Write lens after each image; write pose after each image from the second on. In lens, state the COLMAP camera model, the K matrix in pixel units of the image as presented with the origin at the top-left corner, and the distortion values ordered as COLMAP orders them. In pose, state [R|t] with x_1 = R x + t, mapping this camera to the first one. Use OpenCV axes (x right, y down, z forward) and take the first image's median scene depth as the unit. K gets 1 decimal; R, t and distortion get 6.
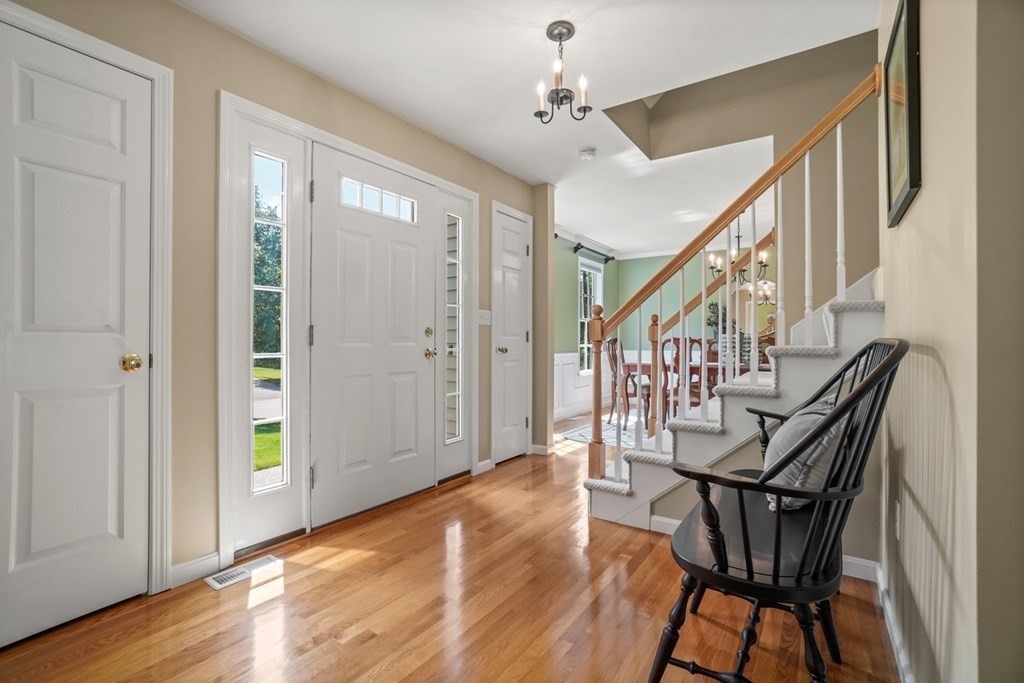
lens RADIAL K [[451.1, 0, 507.0], [0, 451.1, 336.1], [0, 0, 1]] dist [-0.057861, 0.023266]
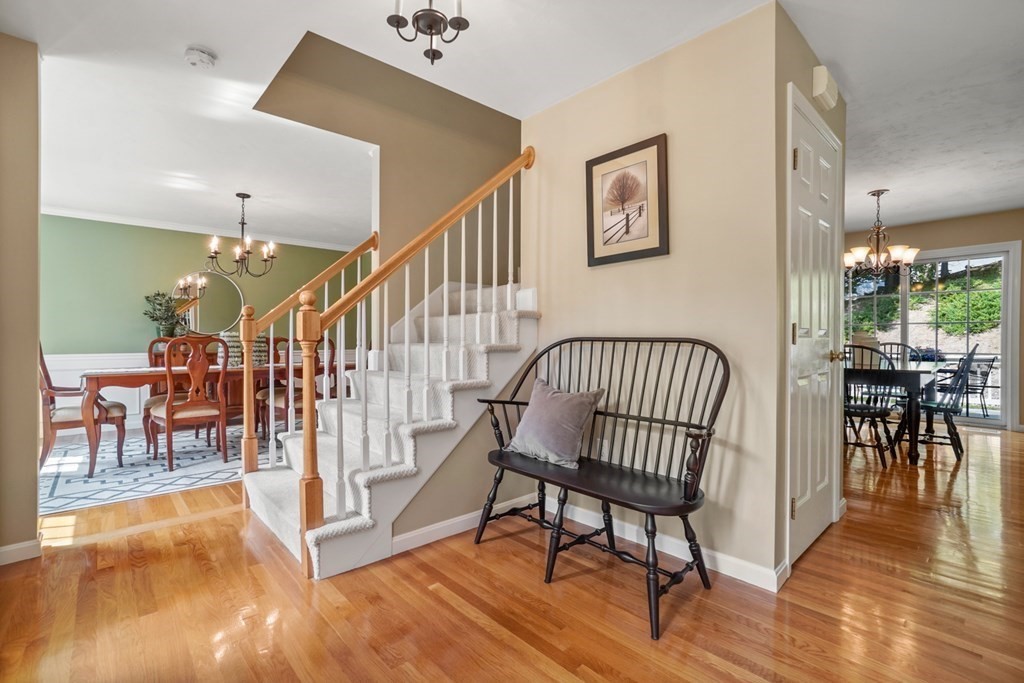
lens RADIAL K [[451.1, 0, 507.0], [0, 451.1, 336.1], [0, 0, 1]] dist [-0.057861, 0.023266]
pose [[0.240279, -0.006118, 0.970685, -0.453887], [-0.005066, 0.999959, 0.007557, -0.006827], [-0.970691, -0.006733, 0.240238, 0.536768]]
